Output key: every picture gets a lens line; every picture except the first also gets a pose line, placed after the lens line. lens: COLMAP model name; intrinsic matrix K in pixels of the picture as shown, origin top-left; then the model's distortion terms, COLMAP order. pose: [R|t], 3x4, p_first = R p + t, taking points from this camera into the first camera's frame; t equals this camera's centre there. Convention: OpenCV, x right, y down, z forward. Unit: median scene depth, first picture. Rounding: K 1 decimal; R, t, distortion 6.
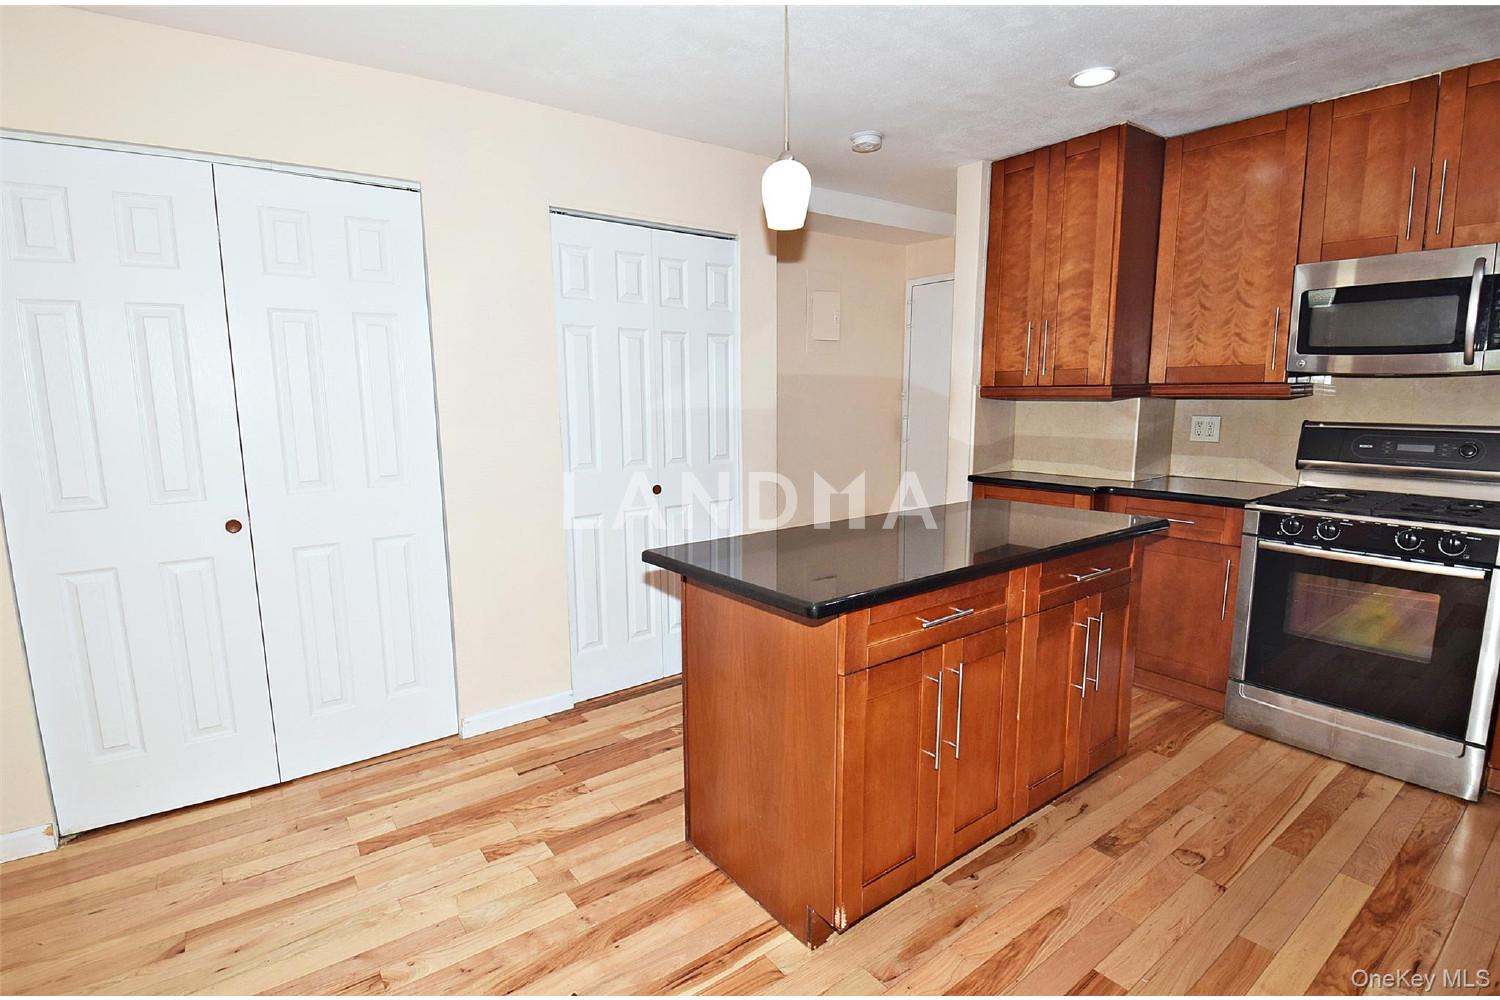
lens RADIAL K [[730.9, 0, 750.9], [0, 730.9, 505.6], [0, 0, 1]] dist [-0.045108, -0.001838]
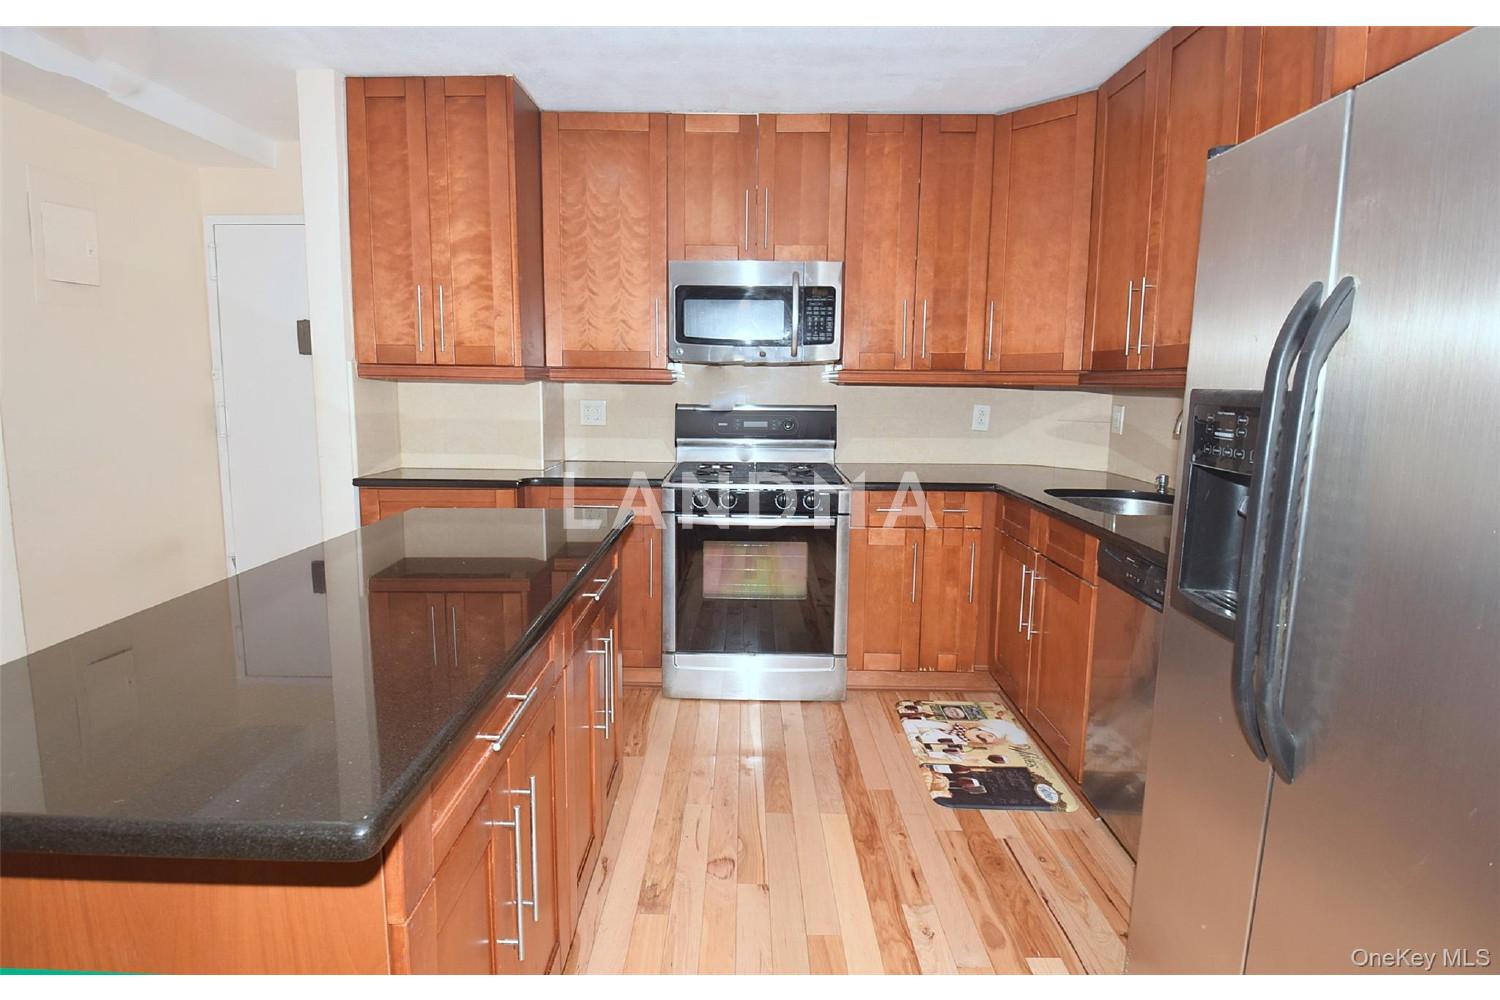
lens RADIAL K [[700.8, 0, 738.5], [0, 700.8, 469.0], [0, 0, 1]] dist [-0.003190, -0.002575]
pose [[0.608090, -0.075154, 0.790302, -0.038317], [0.098546, 0.994955, 0.018790, -0.027468], [-0.787728, 0.066455, 0.612429, 0.250003]]
